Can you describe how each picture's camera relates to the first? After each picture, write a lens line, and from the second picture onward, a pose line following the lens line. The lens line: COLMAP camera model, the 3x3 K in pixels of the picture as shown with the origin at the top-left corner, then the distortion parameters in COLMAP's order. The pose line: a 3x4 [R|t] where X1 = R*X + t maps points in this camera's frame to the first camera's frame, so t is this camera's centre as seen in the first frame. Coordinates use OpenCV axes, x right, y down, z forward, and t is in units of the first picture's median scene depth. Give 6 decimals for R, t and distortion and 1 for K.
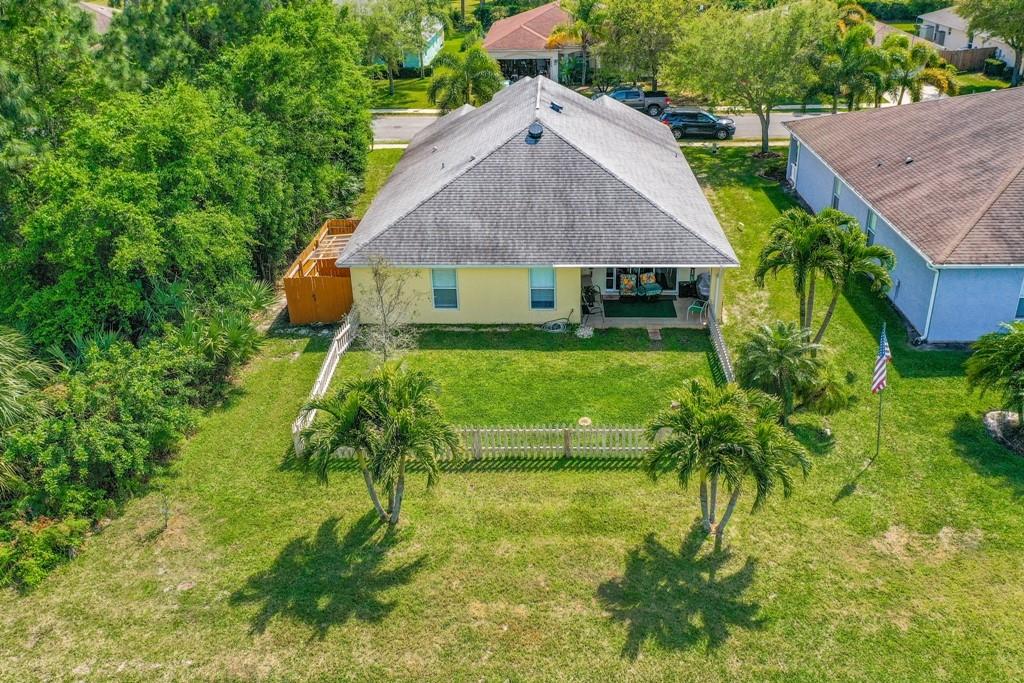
lens RADIAL K [[789.6, 0, 520.9], [0, 789.6, 340.5], [0, 0, 1]] dist [-0.006063, -0.000673]
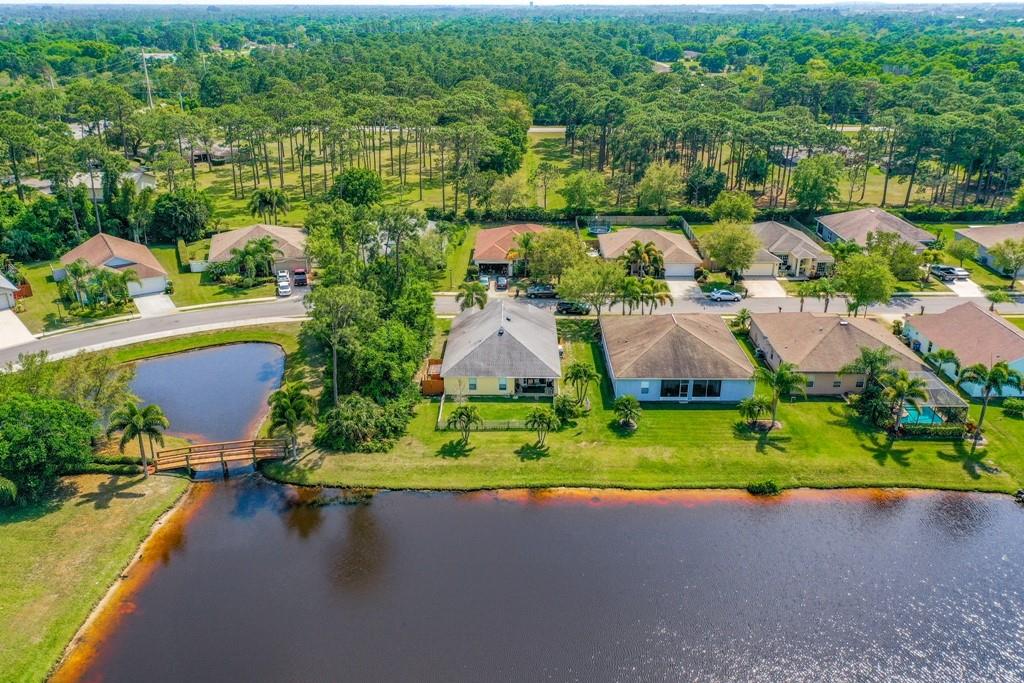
lens RADIAL K [[823.7, 0, 511.7], [0, 823.7, 343.0], [0, 0, 1]] dist [0.010127, 0.001237]
pose [[0.999470, 0.006294, 0.031954, -0.050179], [-0.003169, 0.995290, -0.096895, 0.104012], [-0.032413, 0.096742, 0.994782, -2.625263]]
